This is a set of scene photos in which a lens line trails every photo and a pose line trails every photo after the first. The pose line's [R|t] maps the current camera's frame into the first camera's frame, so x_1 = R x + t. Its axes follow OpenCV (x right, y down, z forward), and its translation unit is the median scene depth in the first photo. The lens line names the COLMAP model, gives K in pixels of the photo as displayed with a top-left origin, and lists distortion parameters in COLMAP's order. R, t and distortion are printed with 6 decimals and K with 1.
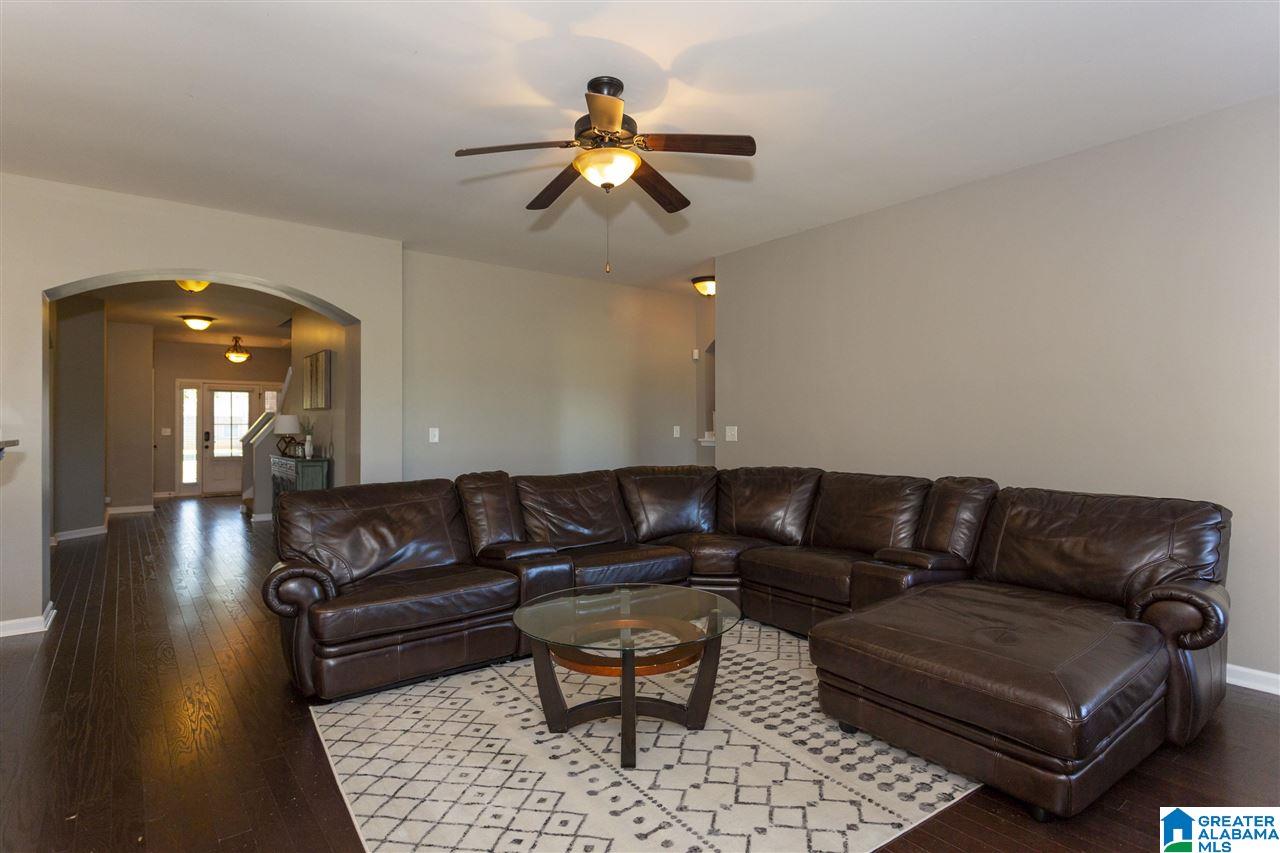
lens RADIAL K [[656.6, 0, 639.6], [0, 656.6, 428.0], [0, 0, 1]] dist [0.001900, 0.000162]
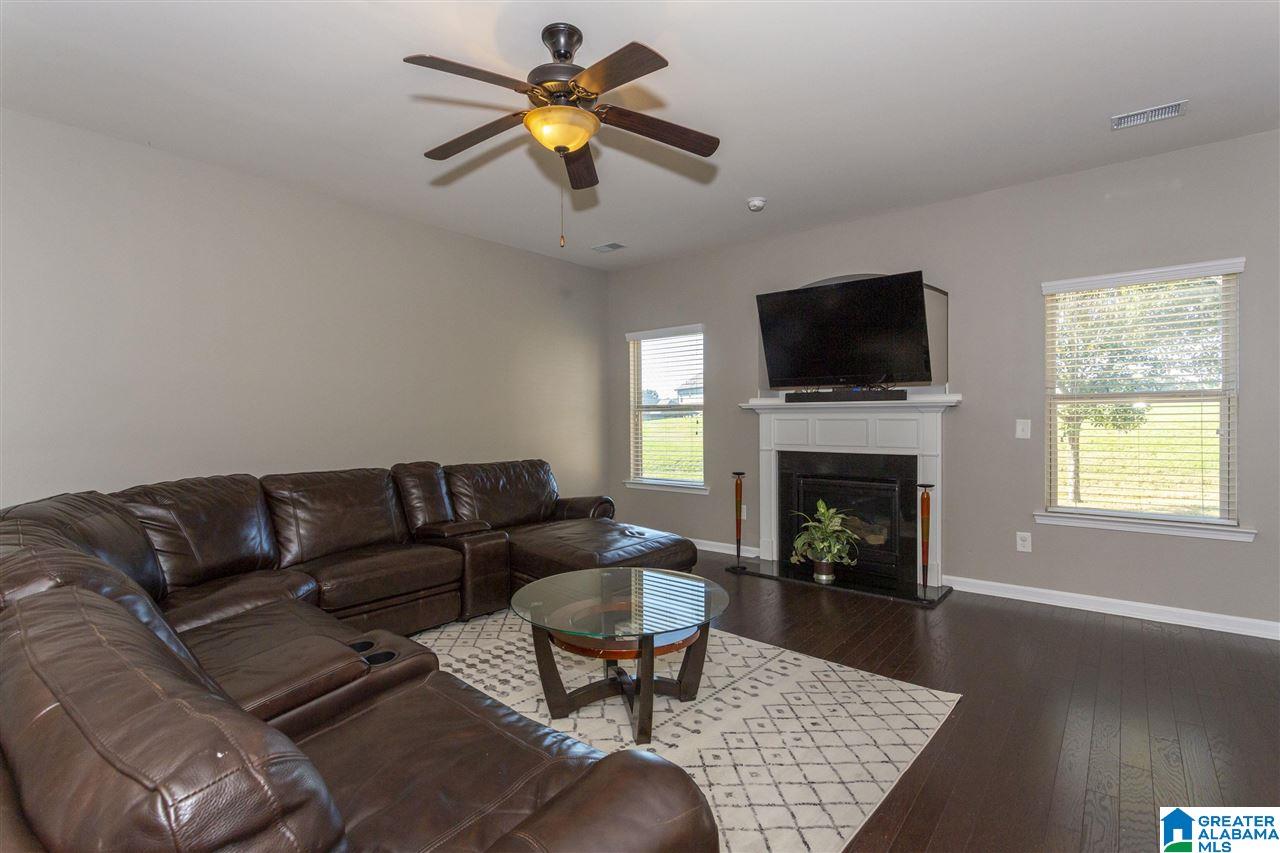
lens RADIAL K [[614.2, 0, 638.6], [0, 614.2, 424.5], [0, 0, 1]] dist [0.000636, 0.000096]
pose [[-0.226896, -0.005945, 0.973901, -0.890502], [0.002546, 0.999974, 0.006698, -0.001008], [-0.973916, 0.003999, -0.226875, 1.090052]]
